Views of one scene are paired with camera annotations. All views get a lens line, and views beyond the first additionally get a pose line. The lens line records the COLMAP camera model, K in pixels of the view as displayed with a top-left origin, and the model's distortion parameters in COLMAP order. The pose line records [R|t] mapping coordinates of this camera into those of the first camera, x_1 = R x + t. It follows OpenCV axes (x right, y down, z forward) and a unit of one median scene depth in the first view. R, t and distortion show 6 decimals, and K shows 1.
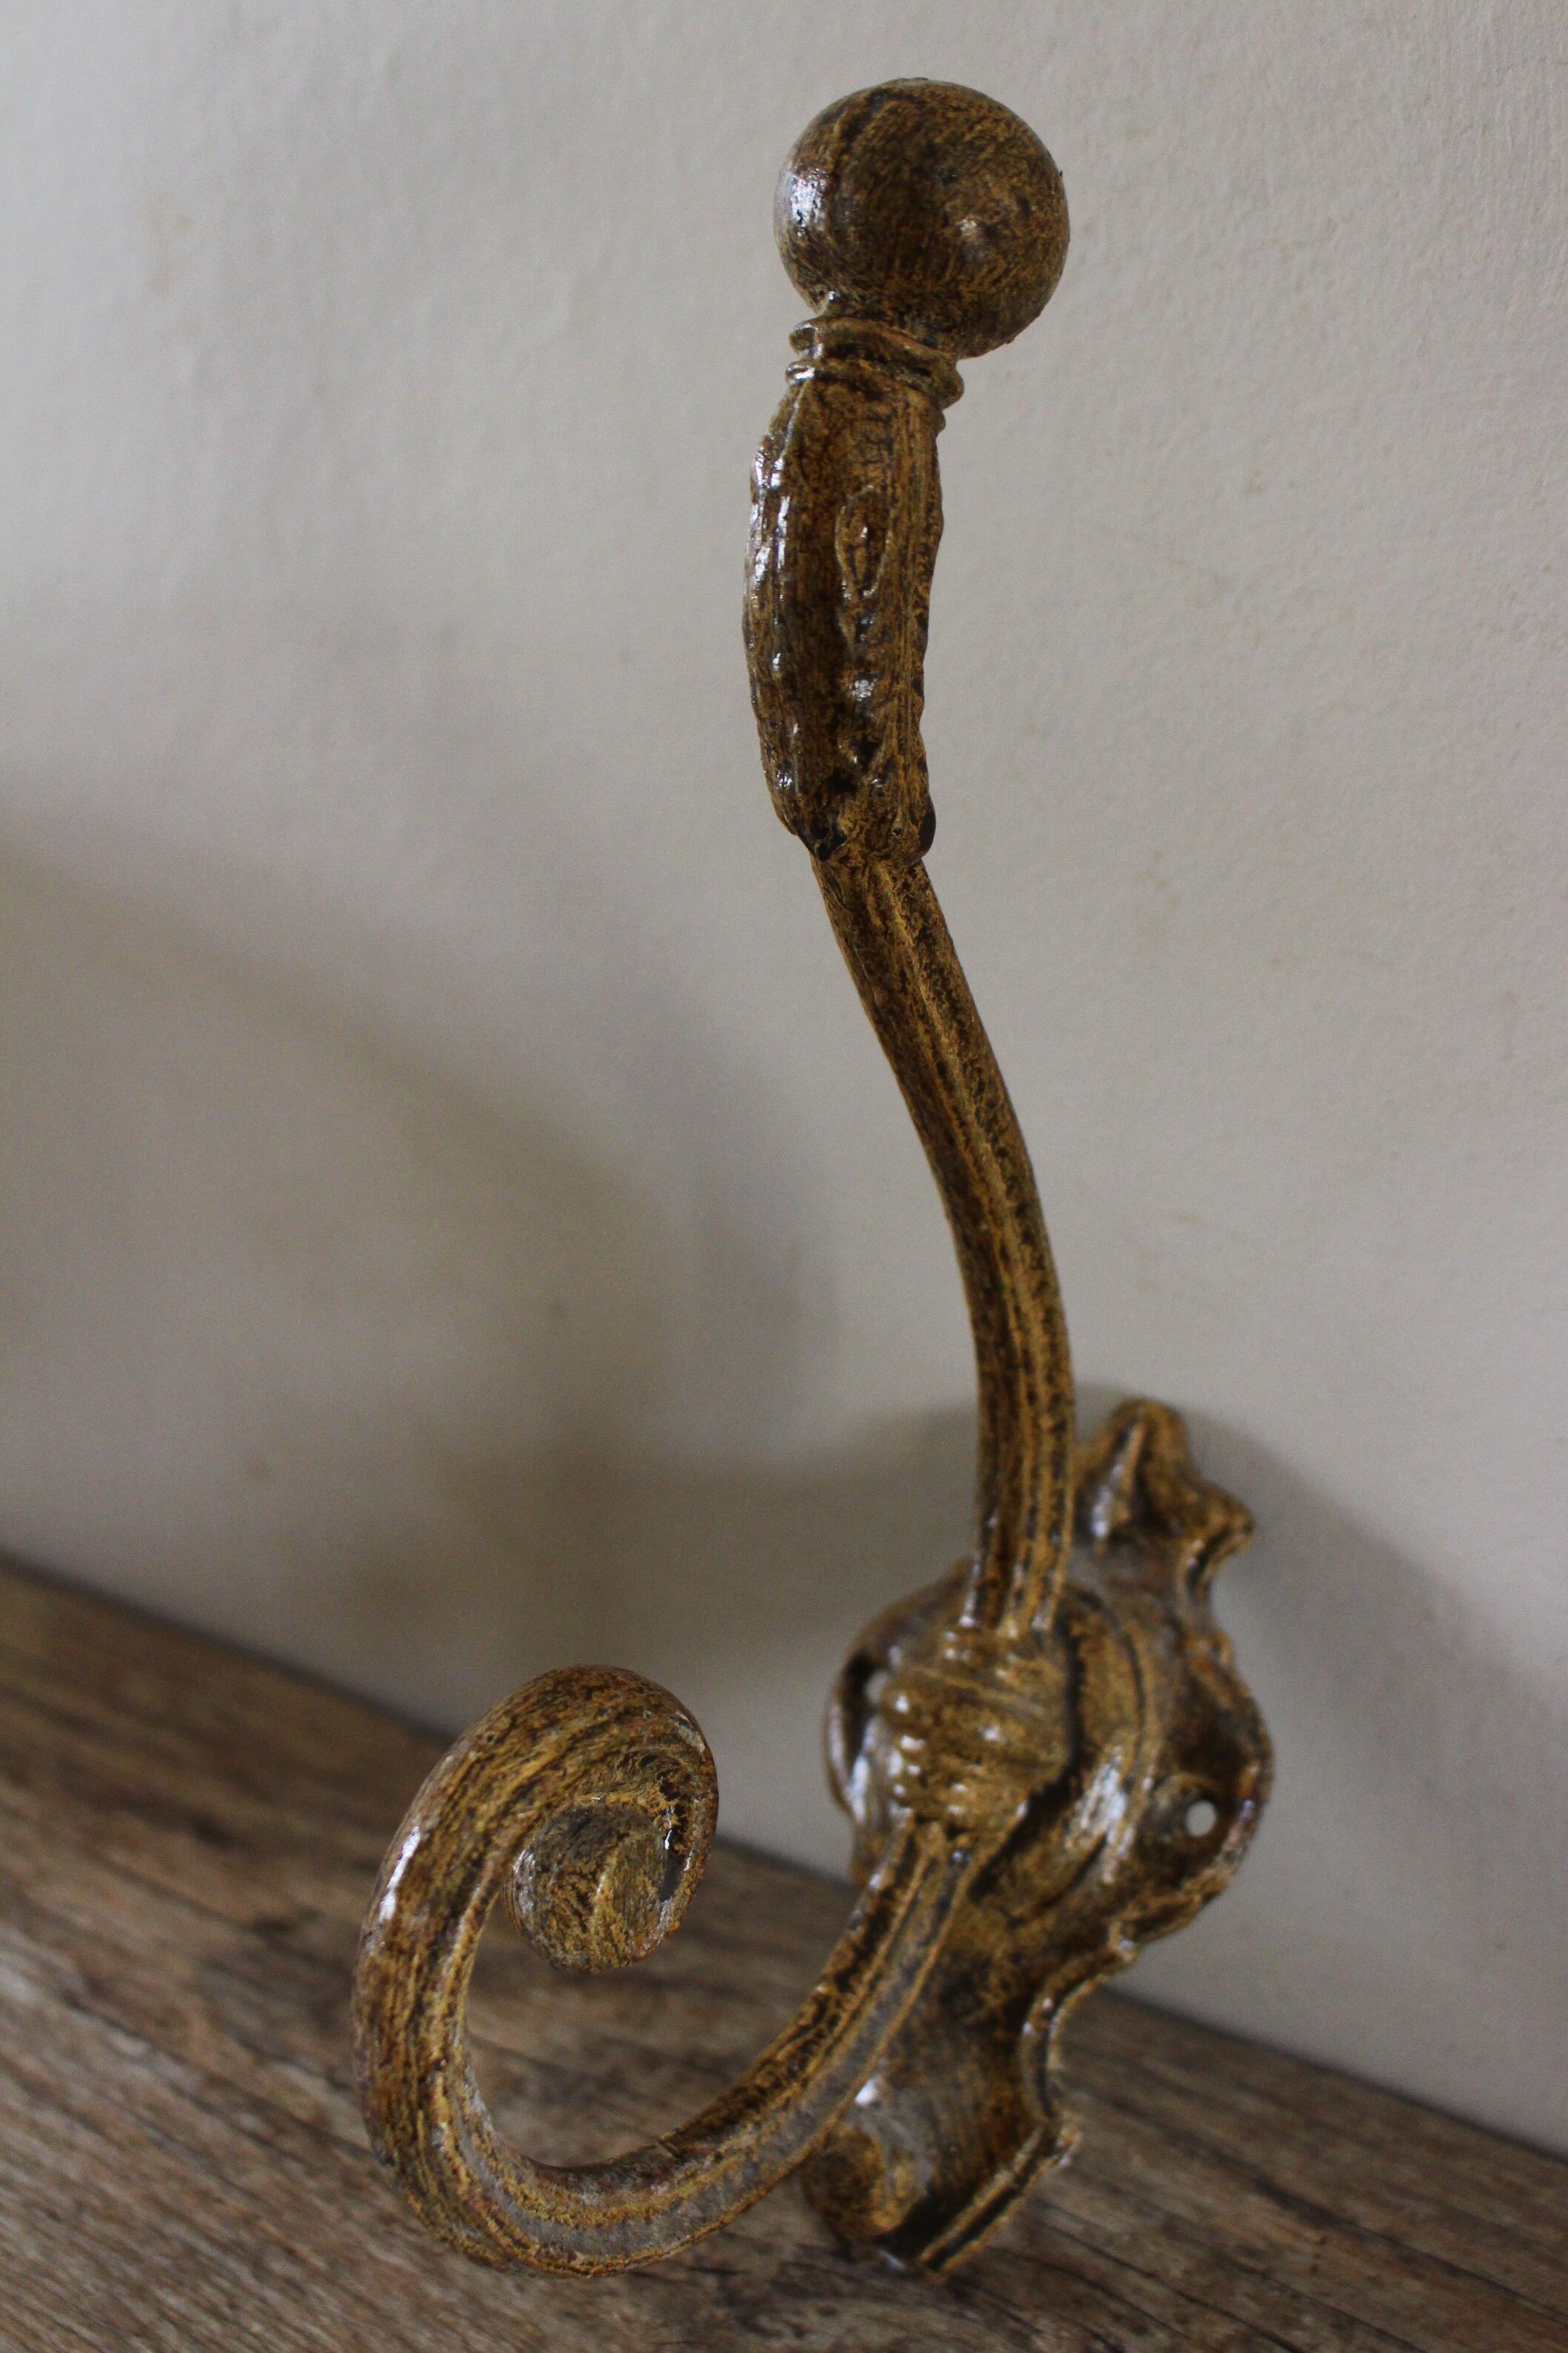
lens RADIAL K [[2950.5, 0, 825.6], [0, 2950.5, 1172.6], [0, 0, 1]] dist [-0.077448, 0.000000]
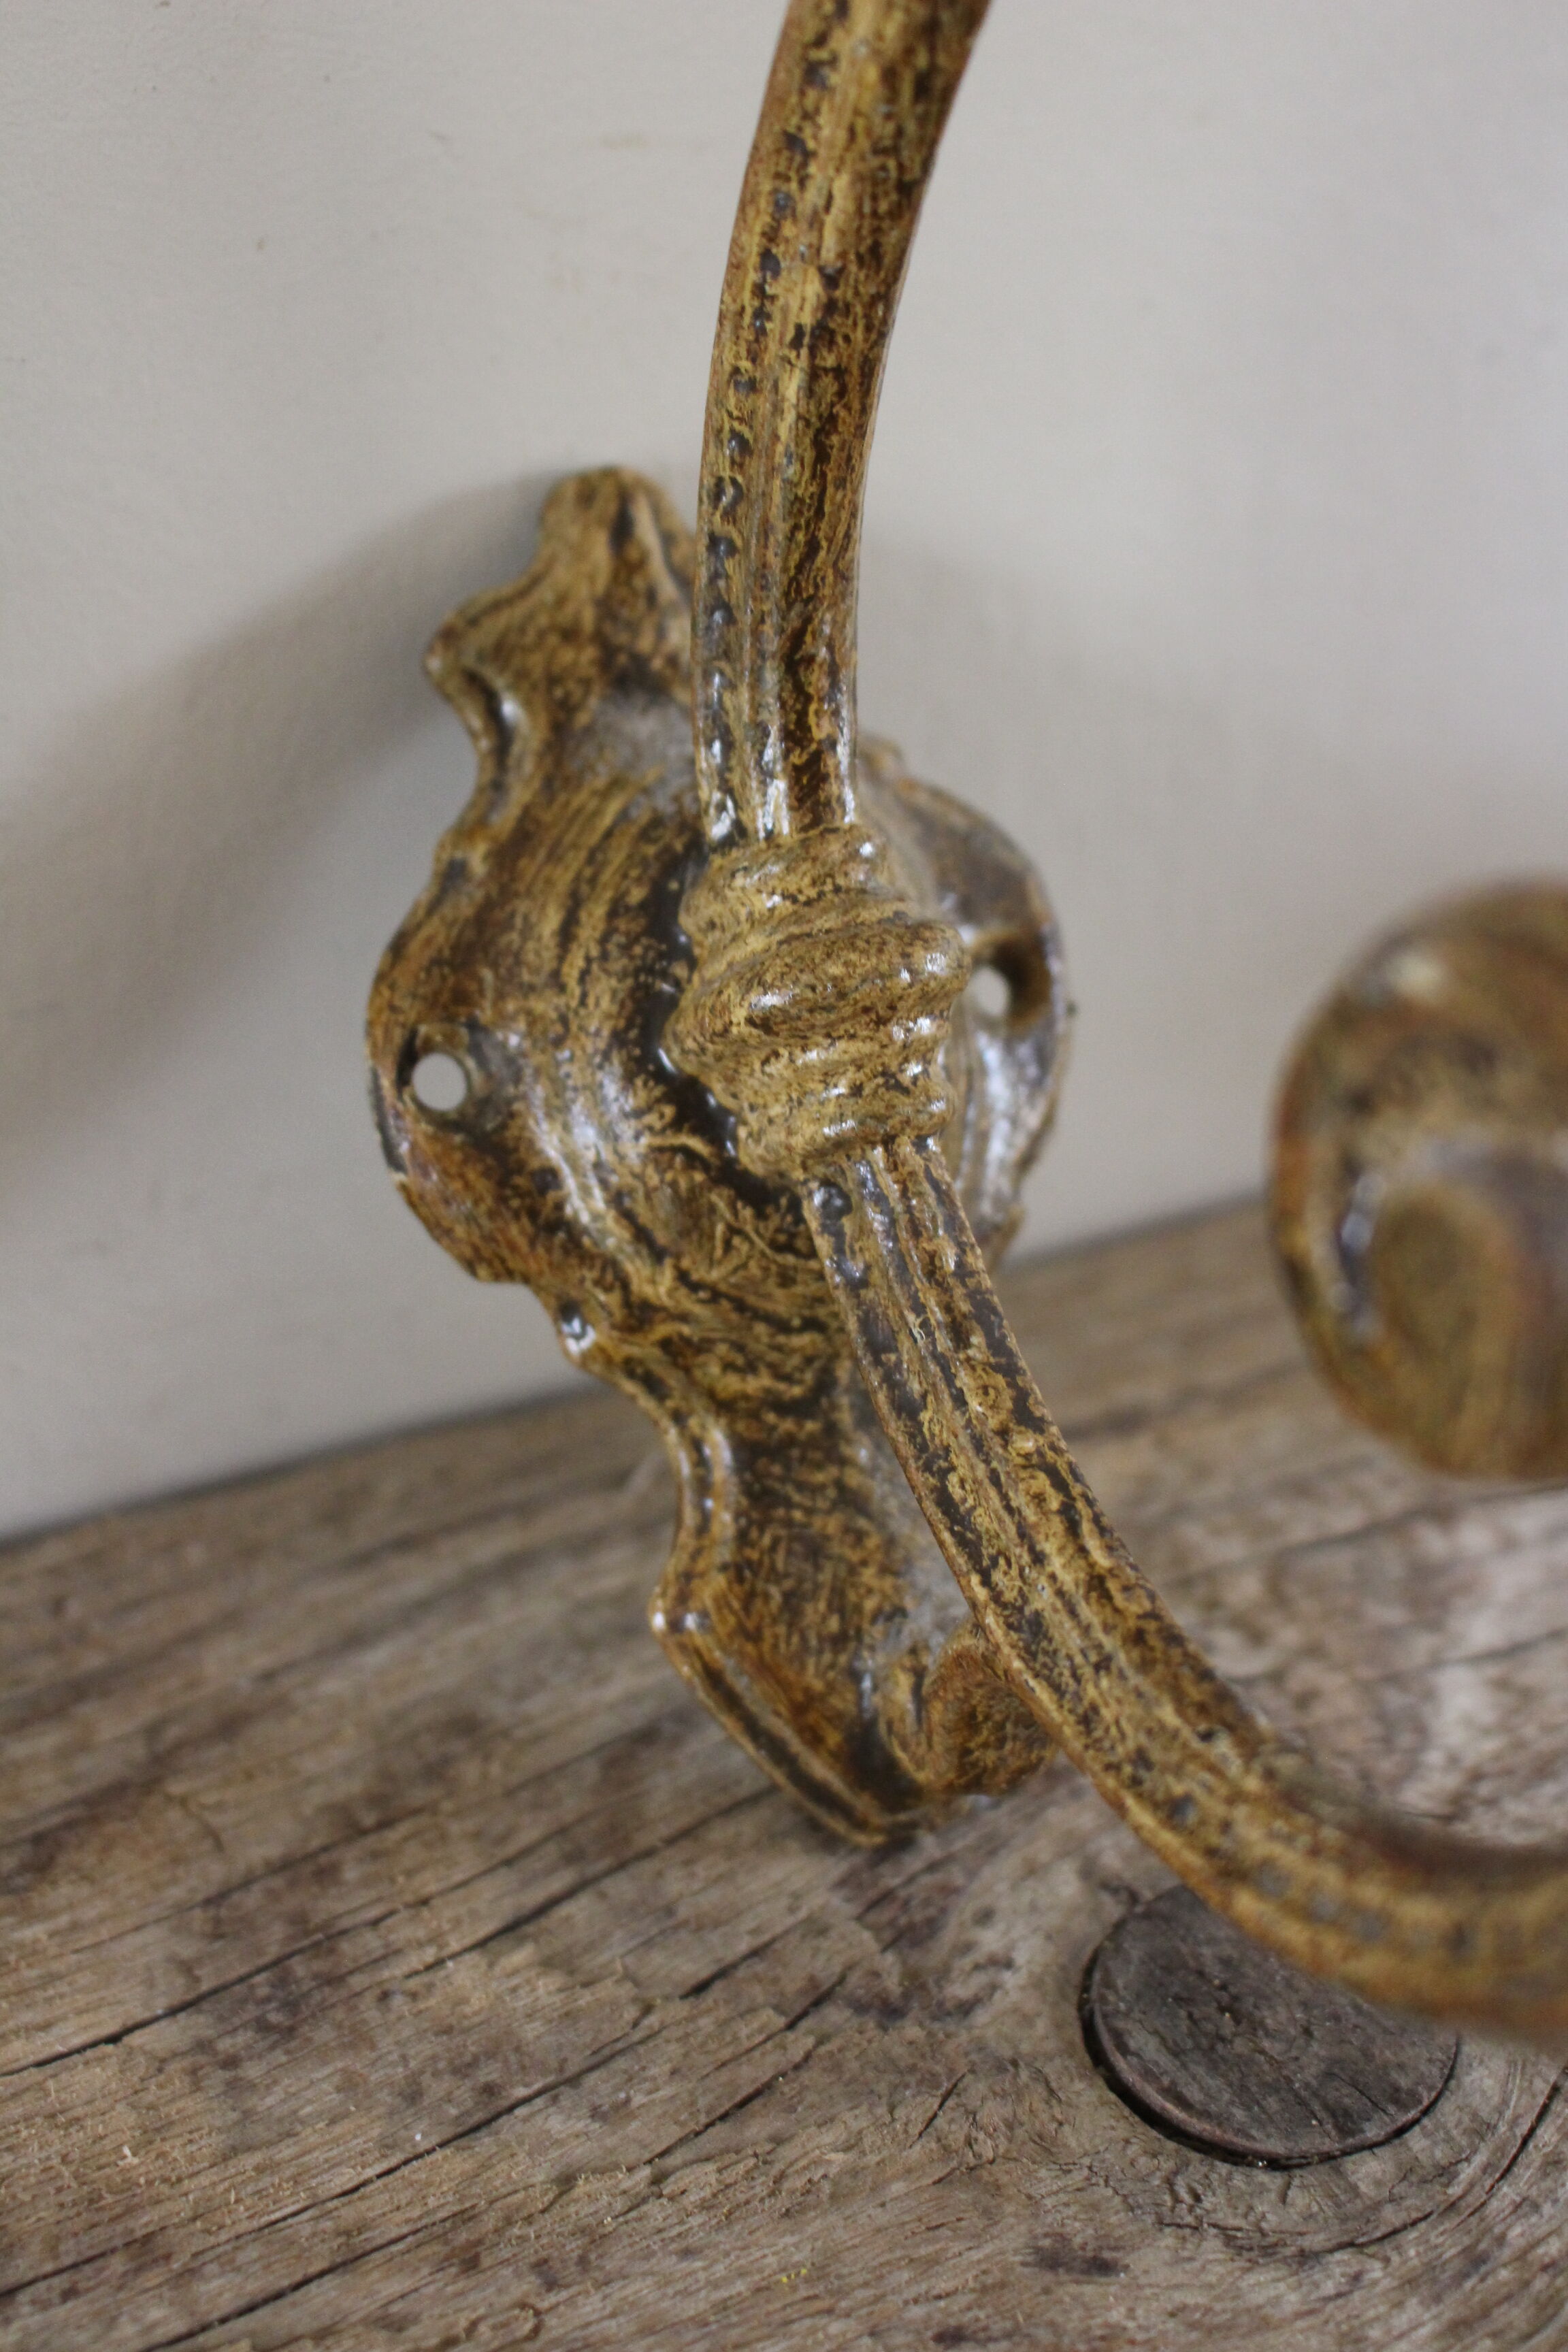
lens RADIAL K [[2711.3, 0, 772.2], [0, 2711.3, 1168.1], [0, 0, 1]] dist [-0.074372, 0.000000]
pose [[0.490967, -0.457090, 0.741634, -0.393151], [0.283805, 0.888779, 0.359899, 0.014890], [-0.823654, 0.033781, 0.566085, 0.700651]]
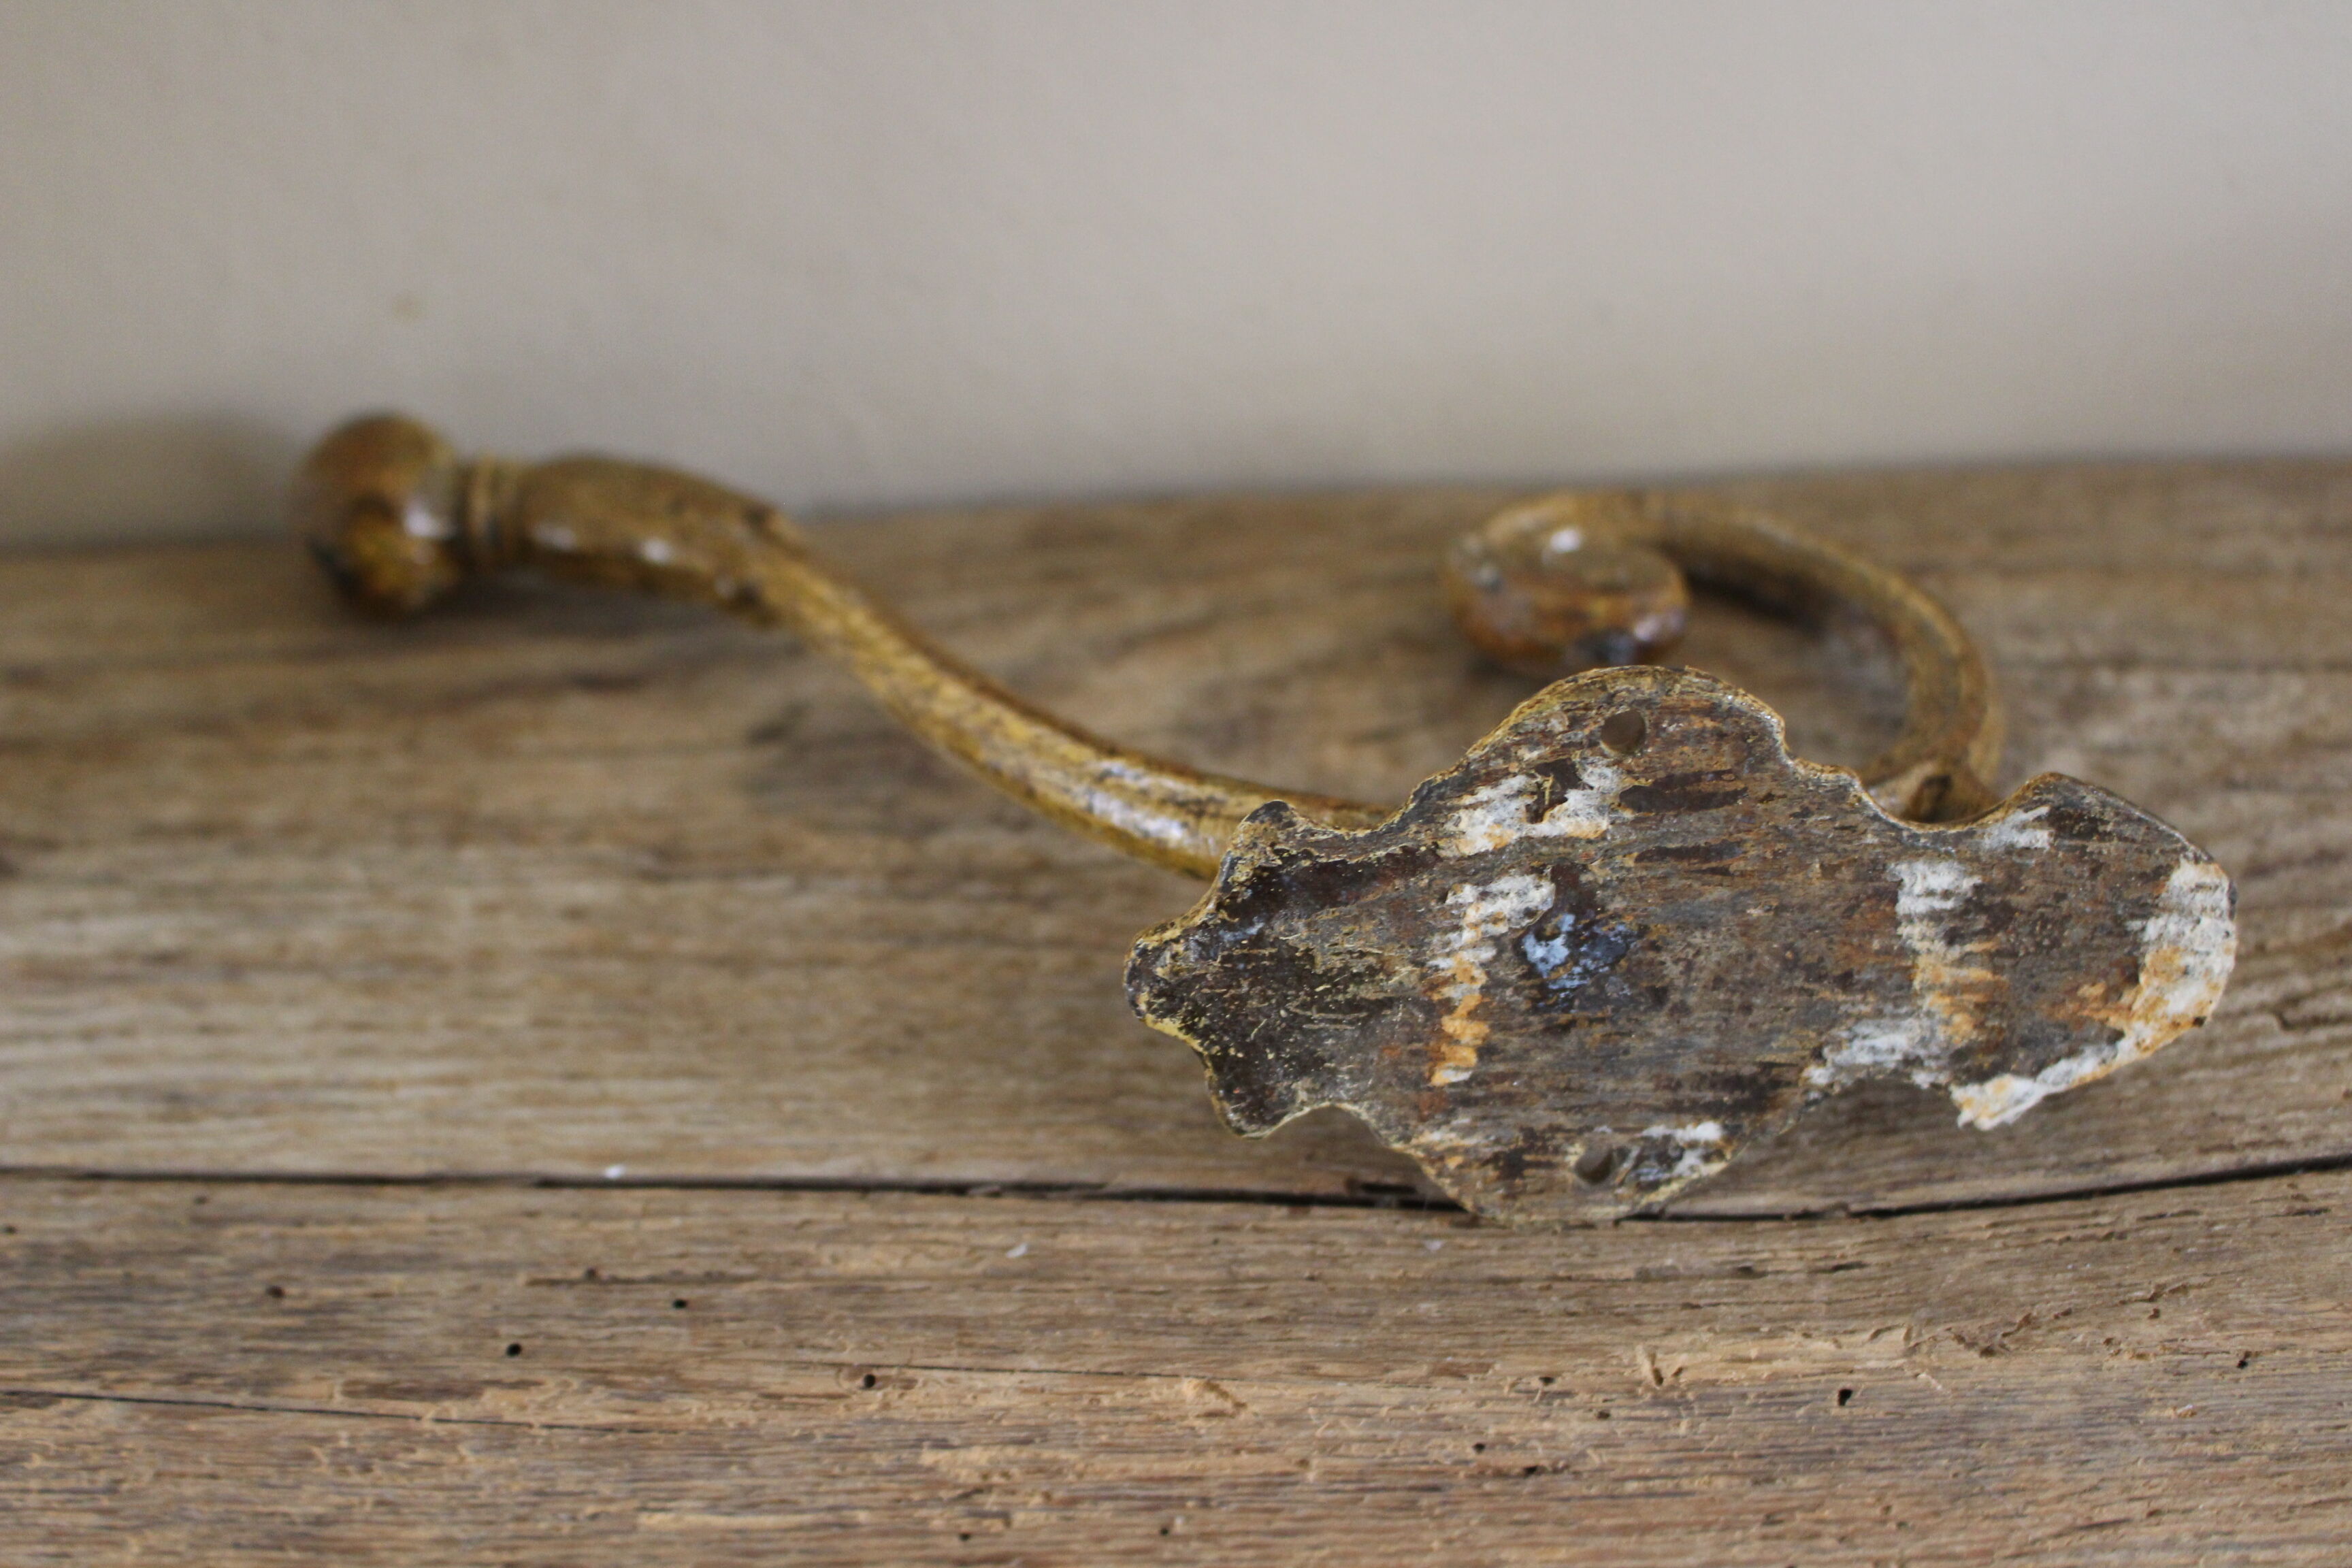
lens RADIAL K [[2711.3, 0, 1178.0], [0, 2711.3, 799.5], [0, 0, 1]] dist [-0.074372, 0.000000]
pose [[0.822958, -0.362456, 0.437454, -0.550241], [0.237135, 0.918903, 0.315254, 0.058692], [-0.516243, -0.155705, 0.842169, 0.302013]]
